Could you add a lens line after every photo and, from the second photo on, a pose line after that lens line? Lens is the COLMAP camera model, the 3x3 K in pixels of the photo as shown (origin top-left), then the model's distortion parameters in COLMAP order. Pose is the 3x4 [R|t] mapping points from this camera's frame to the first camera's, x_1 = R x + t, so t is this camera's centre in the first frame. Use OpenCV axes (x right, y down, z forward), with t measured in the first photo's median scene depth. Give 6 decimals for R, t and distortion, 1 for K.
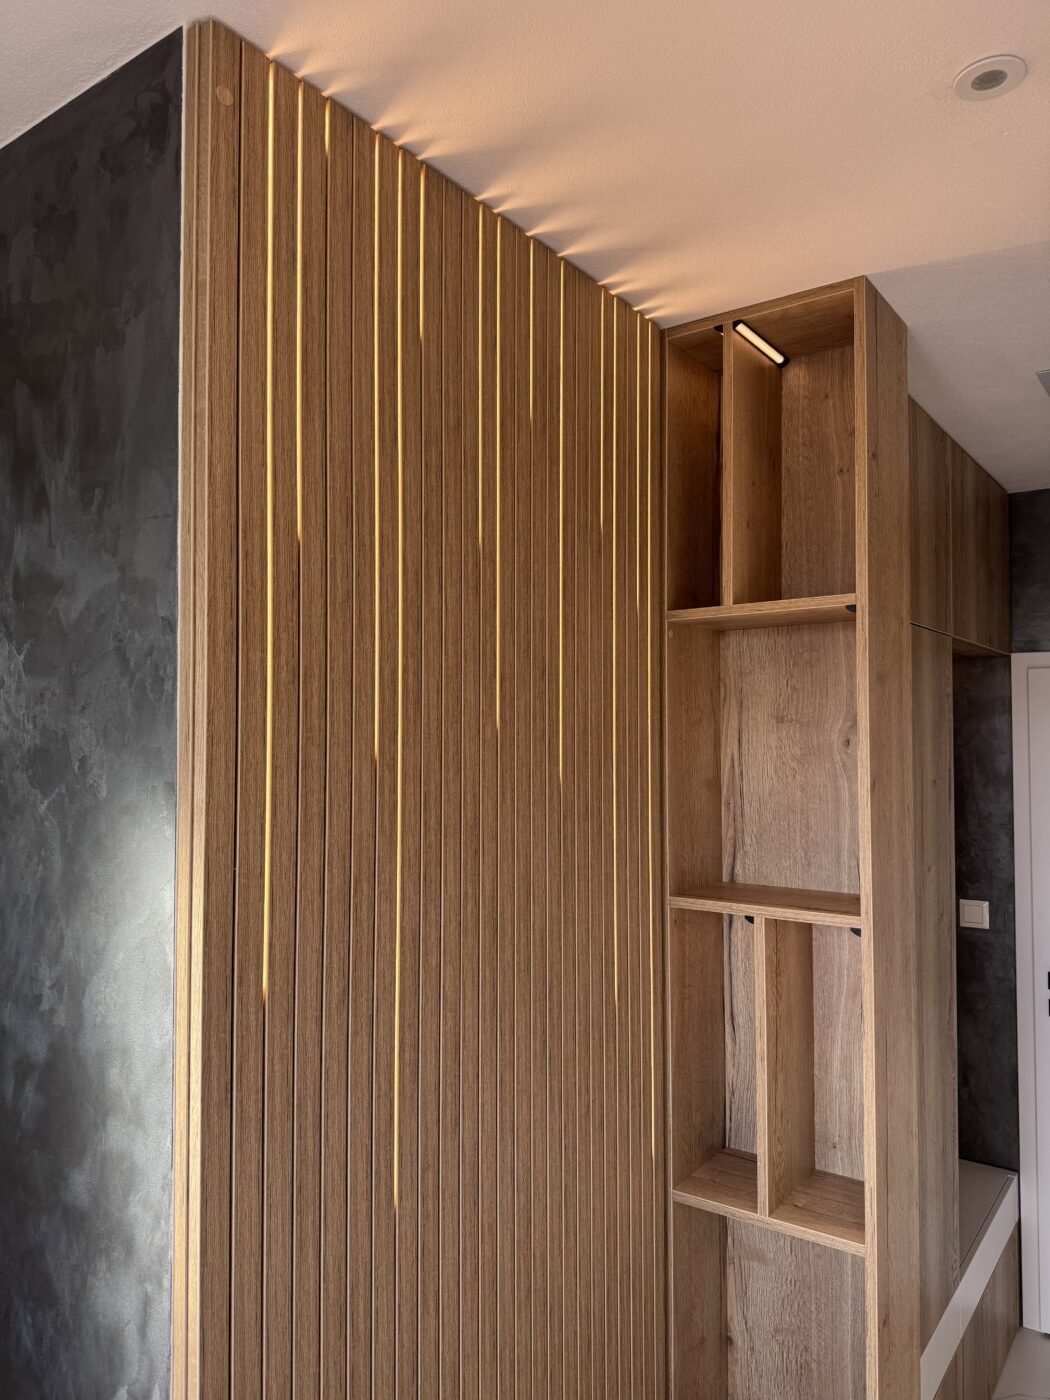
lens RADIAL K [[978.0, 0, 529.6], [0, 978.0, 702.5], [0, 0, 1]] dist [0.063797, -0.093711]
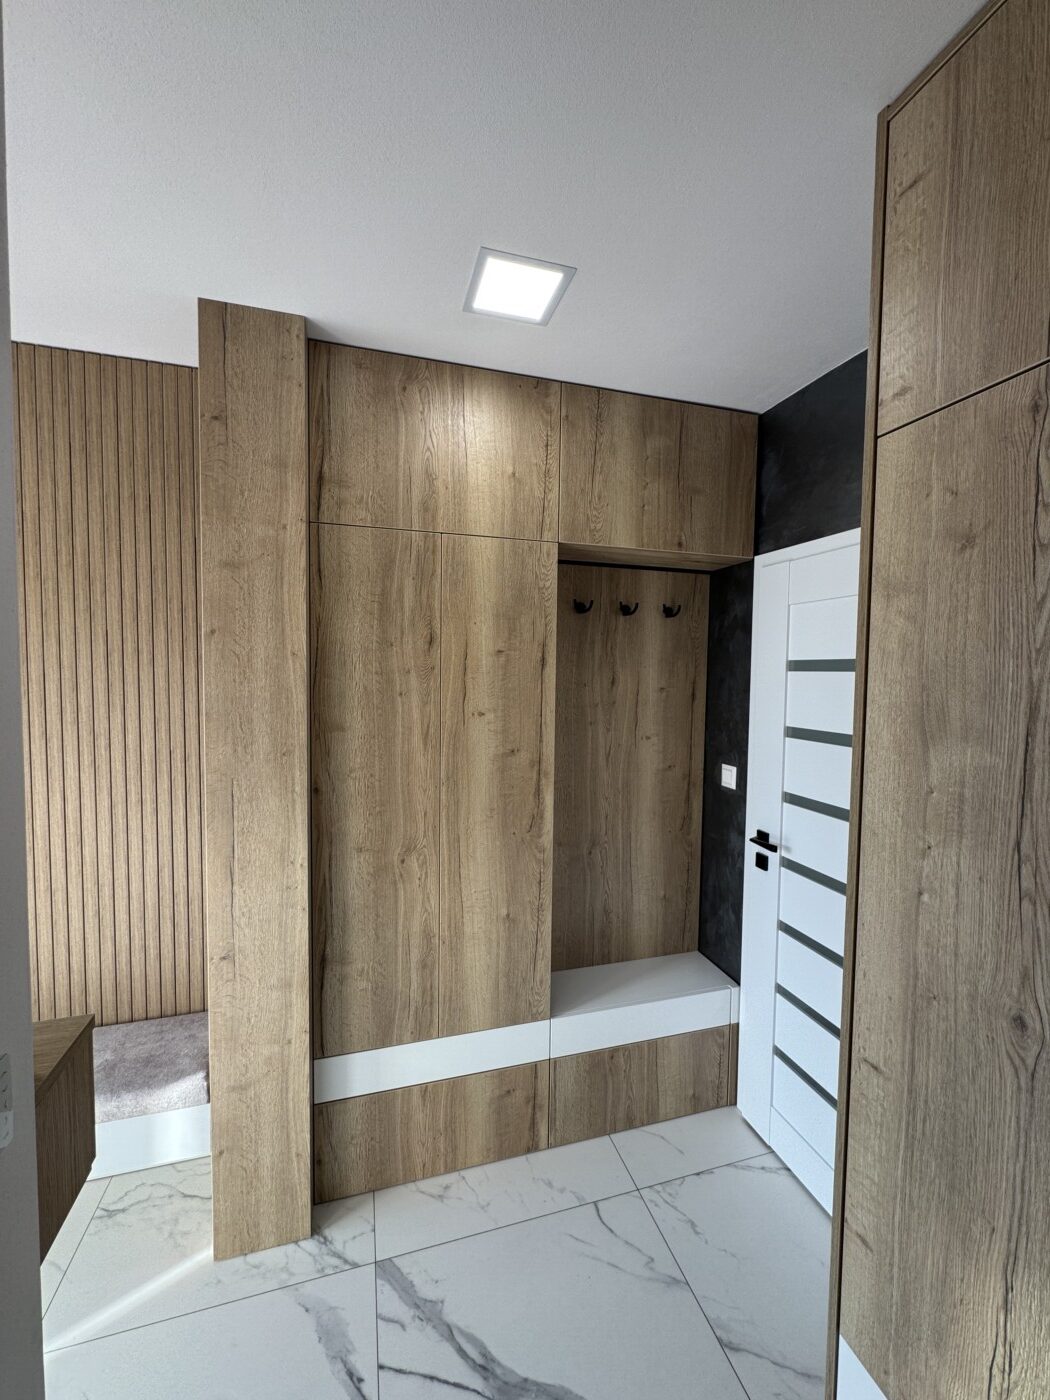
lens RADIAL K [[557.8, 0, 525.0], [0, 557.8, 698.4], [0, 0, 1]] dist [-0.004075, 0.000165]
pose [[0.790163, 0.042598, -0.611415, 1.663307], [0.005688, 0.997029, 0.076816, 0.157253], [0.612870, -0.064175, 0.787573, 0.763138]]
